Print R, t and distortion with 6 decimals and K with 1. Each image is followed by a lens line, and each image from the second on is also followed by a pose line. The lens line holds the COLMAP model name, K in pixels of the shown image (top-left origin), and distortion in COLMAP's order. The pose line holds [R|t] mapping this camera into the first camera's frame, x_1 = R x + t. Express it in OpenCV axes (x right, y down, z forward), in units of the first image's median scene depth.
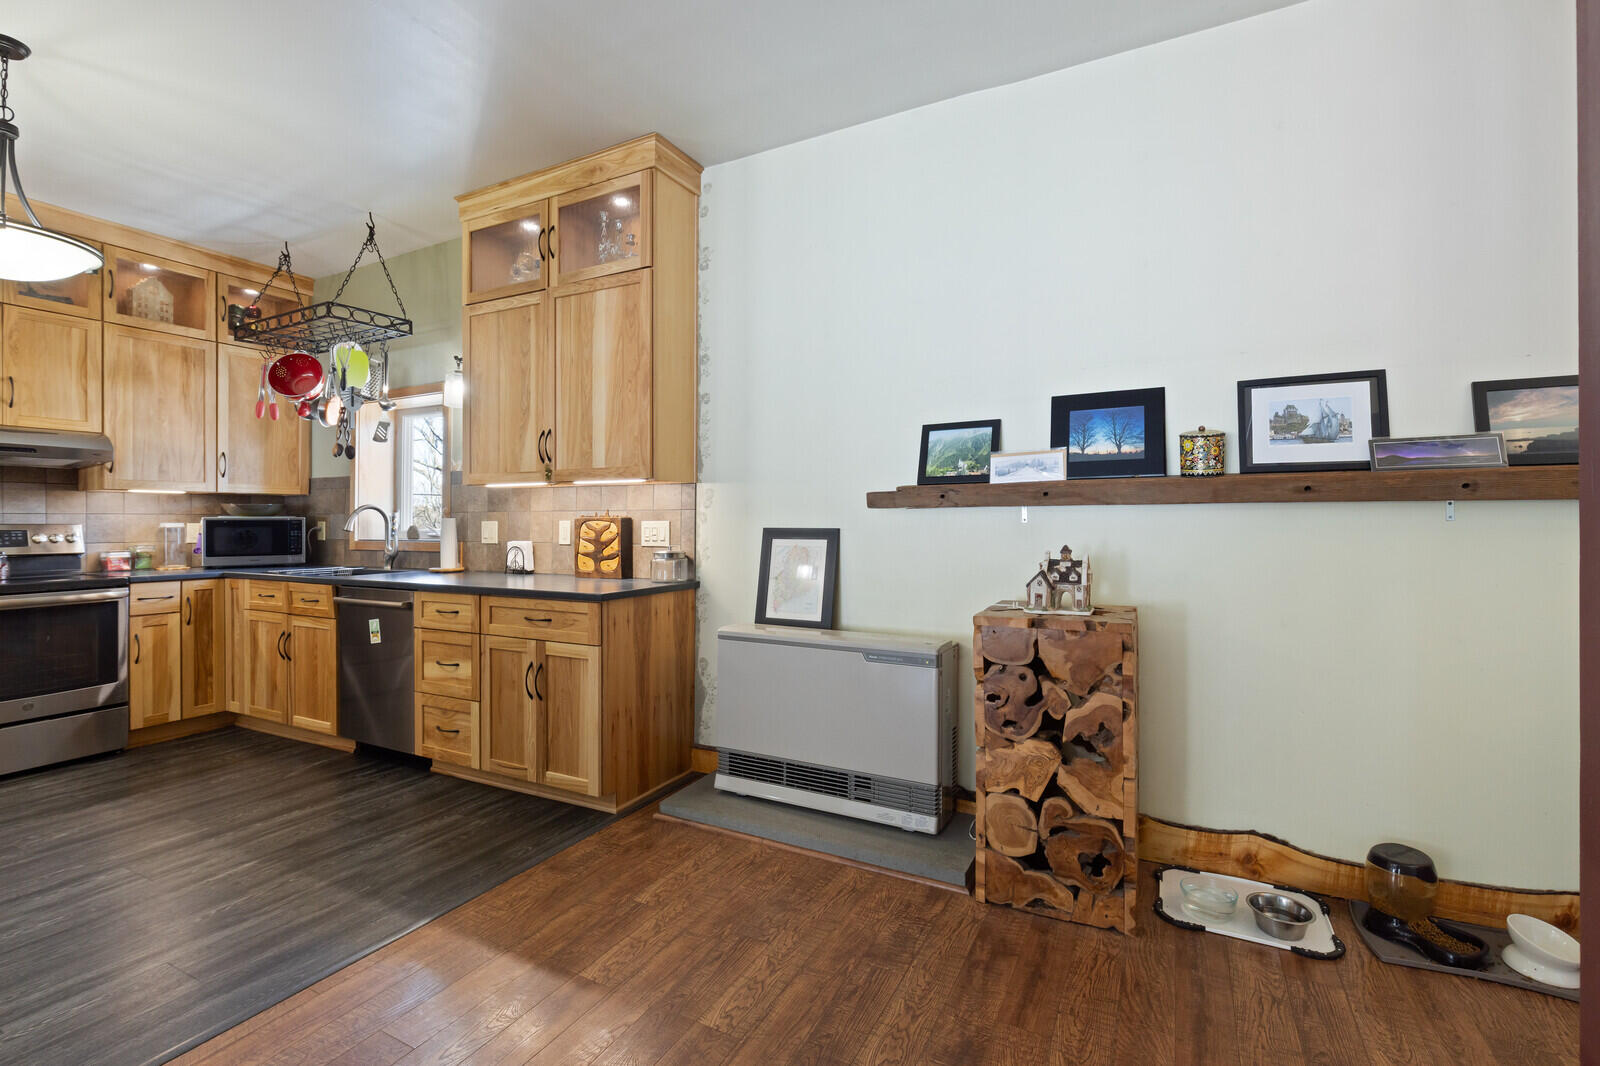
lens RADIAL K [[730.2, 0, 794.0], [0, 730.2, 513.5], [0, 0, 1]] dist [0.006892, -0.001604]
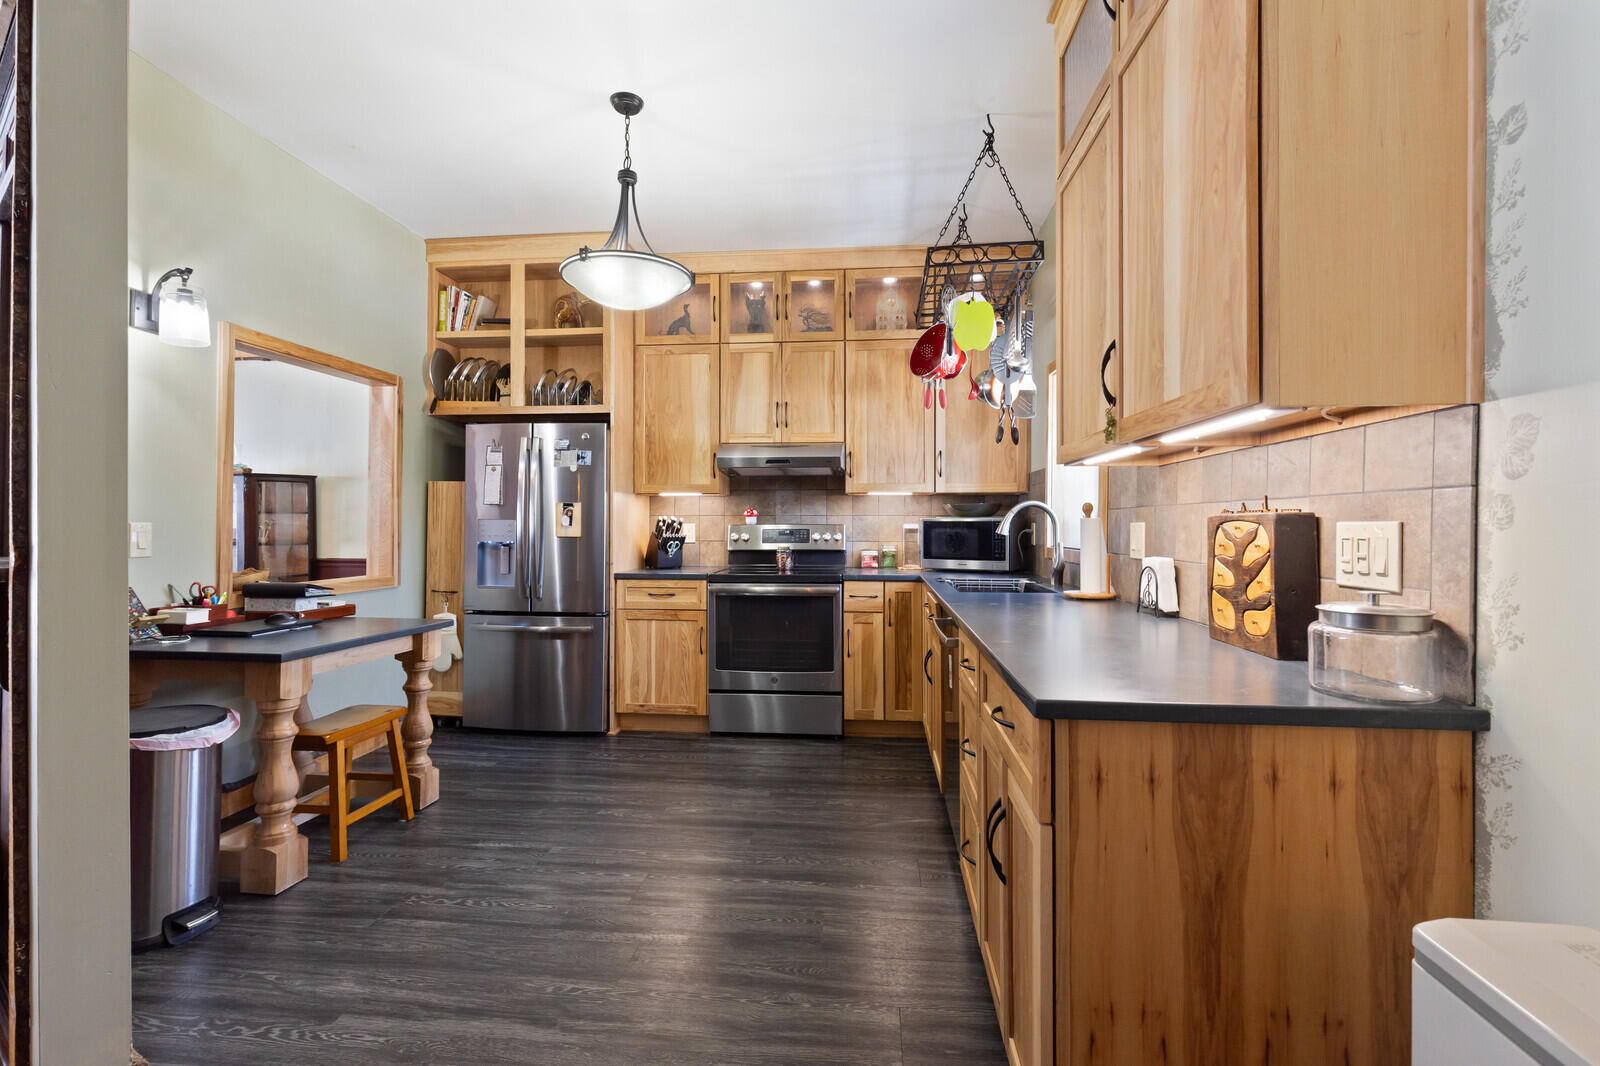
lens RADIAL K [[730.2, 0, 797.7], [0, 730.2, 517.0], [0, 0, 1]] dist [0.006892, -0.001604]
pose [[0.370818, -0.006468, -0.928683, 0.060201], [0.008585, 0.999957, -0.003536, 0.007723], [0.928666, -0.006662, 0.370858, 0.659682]]
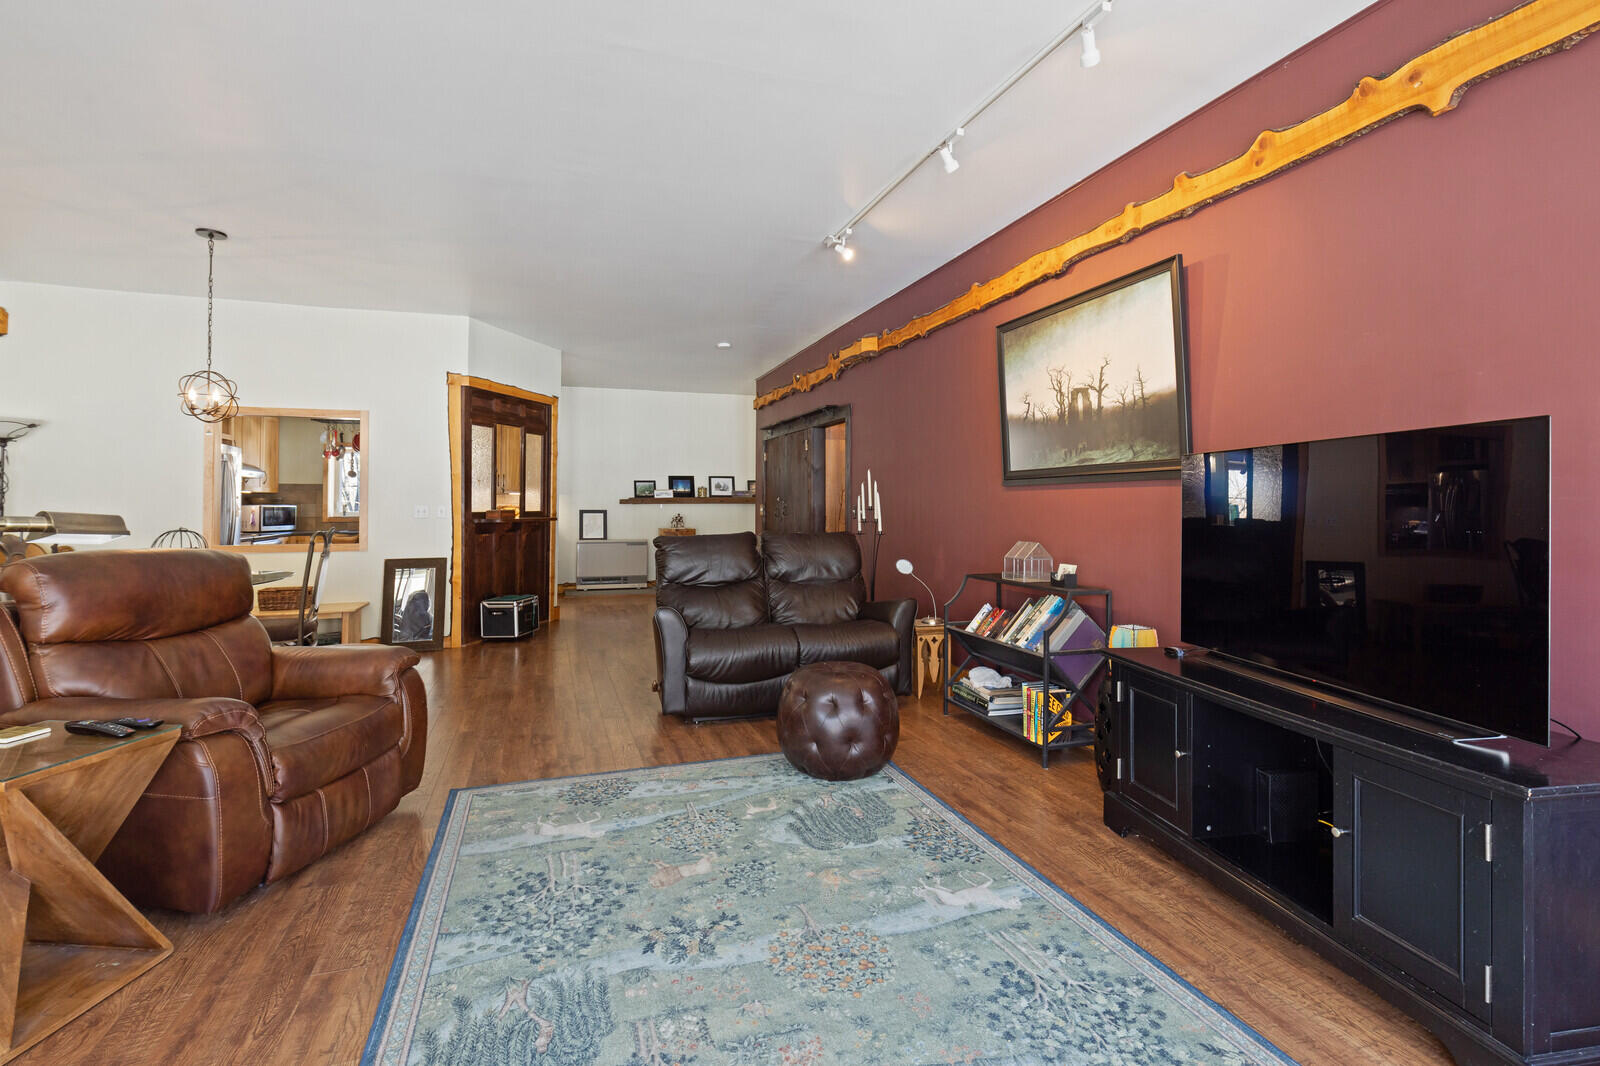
lens RADIAL K [[730.2, 0, 800.3], [0, 730.2, 494.8], [0, 0, 1]] dist [0.006892, -0.001604]
pose [[0.681817, 0.013350, 0.731401, -1.728430], [-0.009139, 0.999911, -0.009731, -0.023805], [-0.731466, -0.000050, 0.681878, -1.859849]]
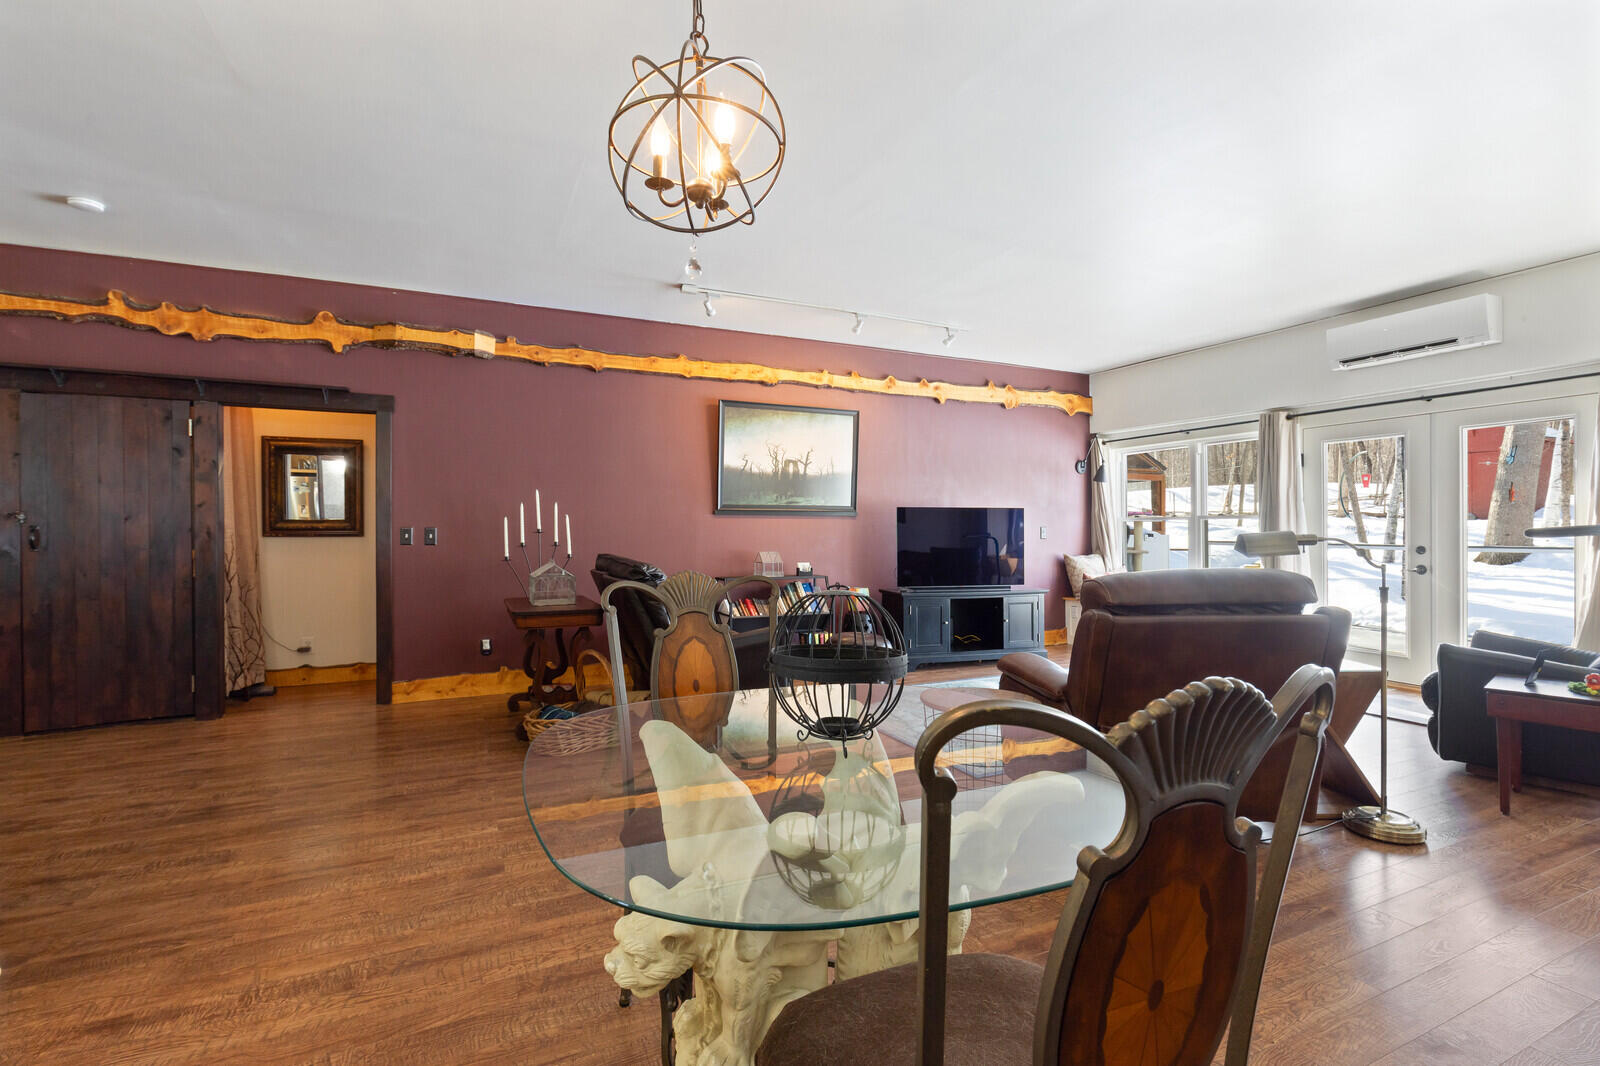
lens RADIAL K [[730.2, 0, 788.3], [0, 730.2, 534.5], [0, 0, 1]] dist [0.006892, -0.001604]
pose [[-0.785801, 0.001417, 0.618478, -1.796797], [-0.002876, 0.999978, -0.005946, 0.005688], [-0.618473, -0.006451, -0.785780, 0.177151]]
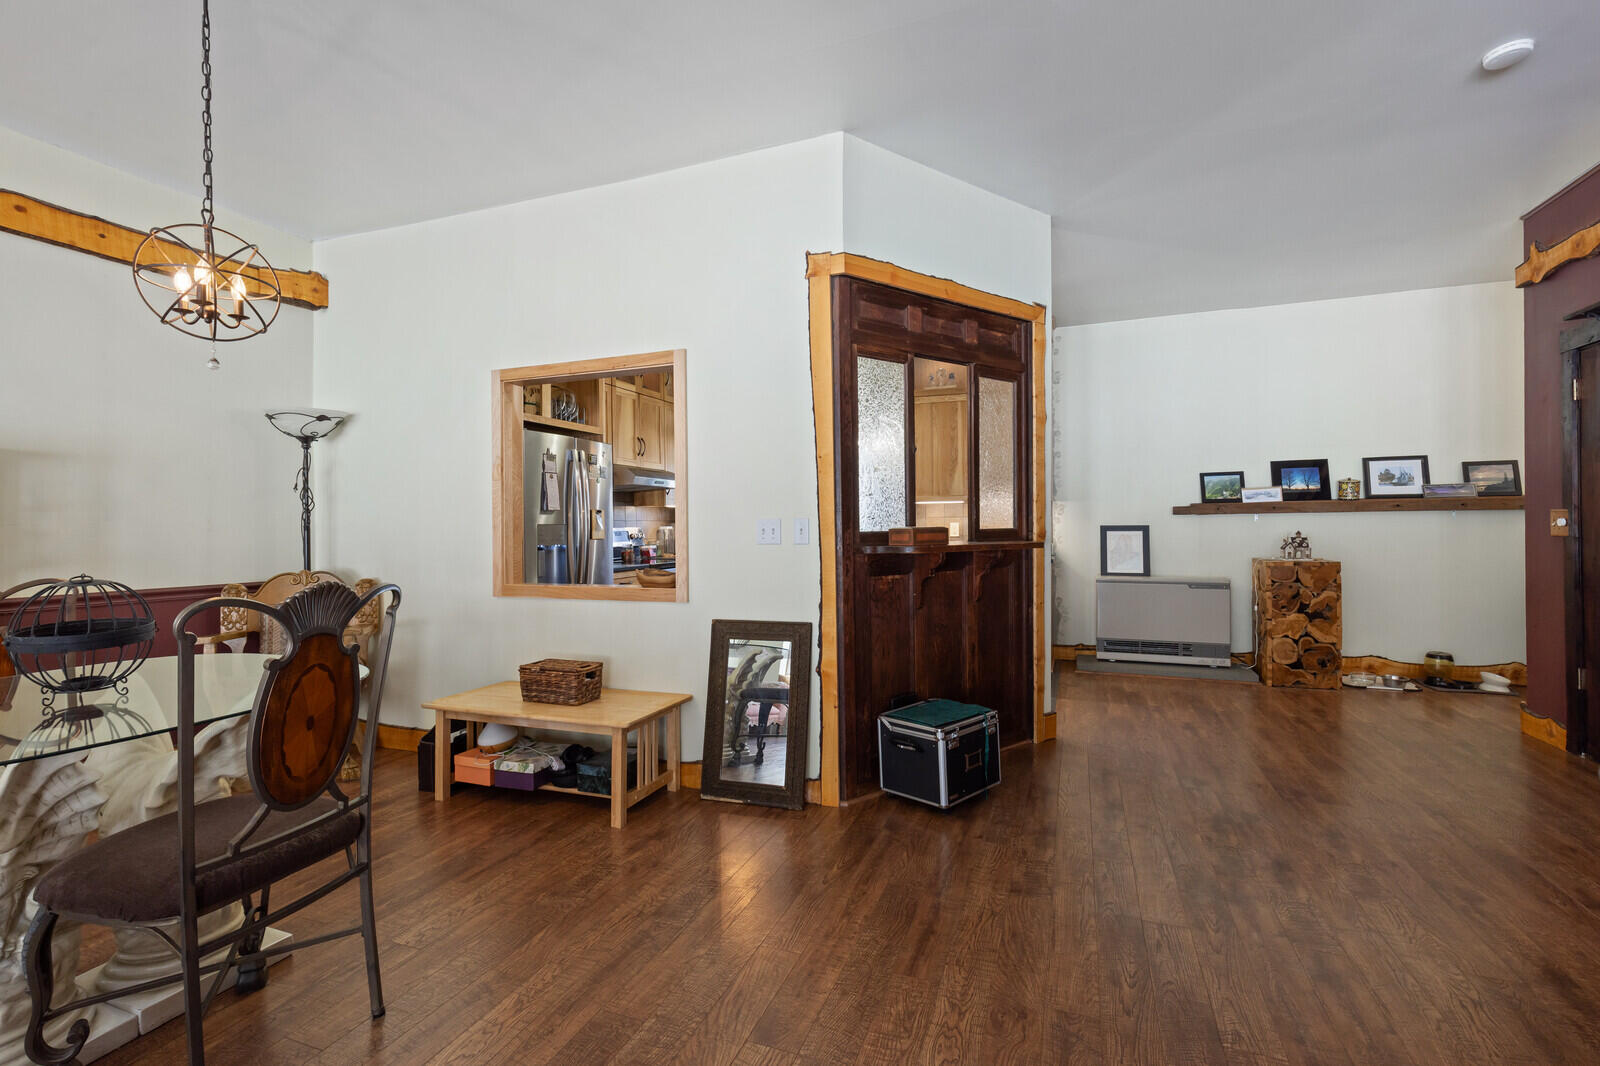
lens RADIAL K [[730.2, 0, 794.9], [0, 730.2, 521.1], [0, 0, 1]] dist [0.006892, -0.001604]
pose [[0.993488, -0.007775, 0.113672, -1.073076], [0.007136, 0.999956, 0.006028, -0.008853], [-0.113714, -0.005177, 0.993500, -0.806002]]
